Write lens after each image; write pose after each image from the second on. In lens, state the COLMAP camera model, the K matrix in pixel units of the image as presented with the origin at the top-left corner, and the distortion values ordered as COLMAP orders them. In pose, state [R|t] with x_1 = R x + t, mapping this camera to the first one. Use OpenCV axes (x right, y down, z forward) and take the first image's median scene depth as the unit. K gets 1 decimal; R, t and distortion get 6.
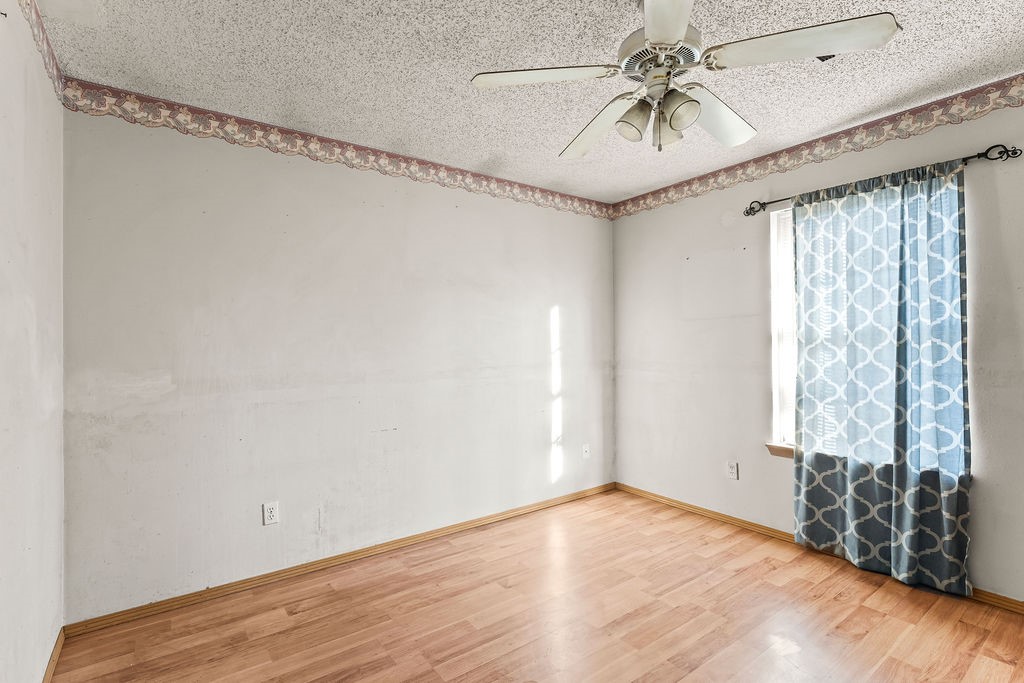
lens RADIAL K [[472.5, 0, 512.0], [0, 472.5, 341.9], [0, 0, 1]] dist [-0.002513, -0.000032]
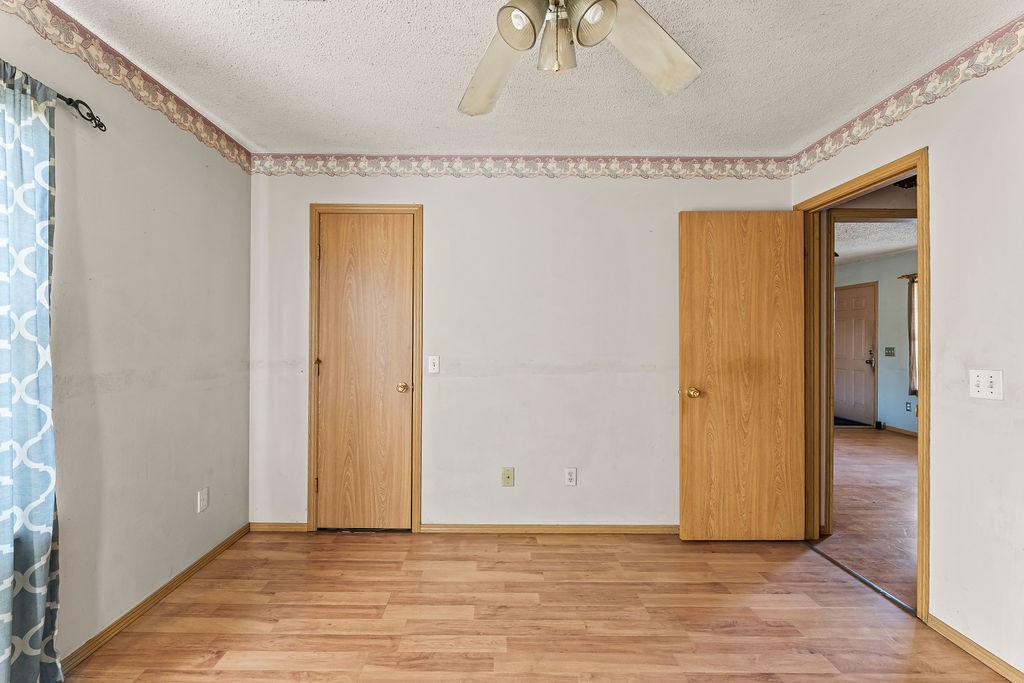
lens RADIAL K [[422.8, 0, 504.6], [0, 422.8, 337.9], [0, 0, 1]] dist [-0.000585, -0.001112]
pose [[-0.807370, 0.008678, 0.589981, 0.006516], [0.004475, 0.999953, -0.008585, 0.003075], [-0.590028, -0.004291, -0.807371, 1.165165]]
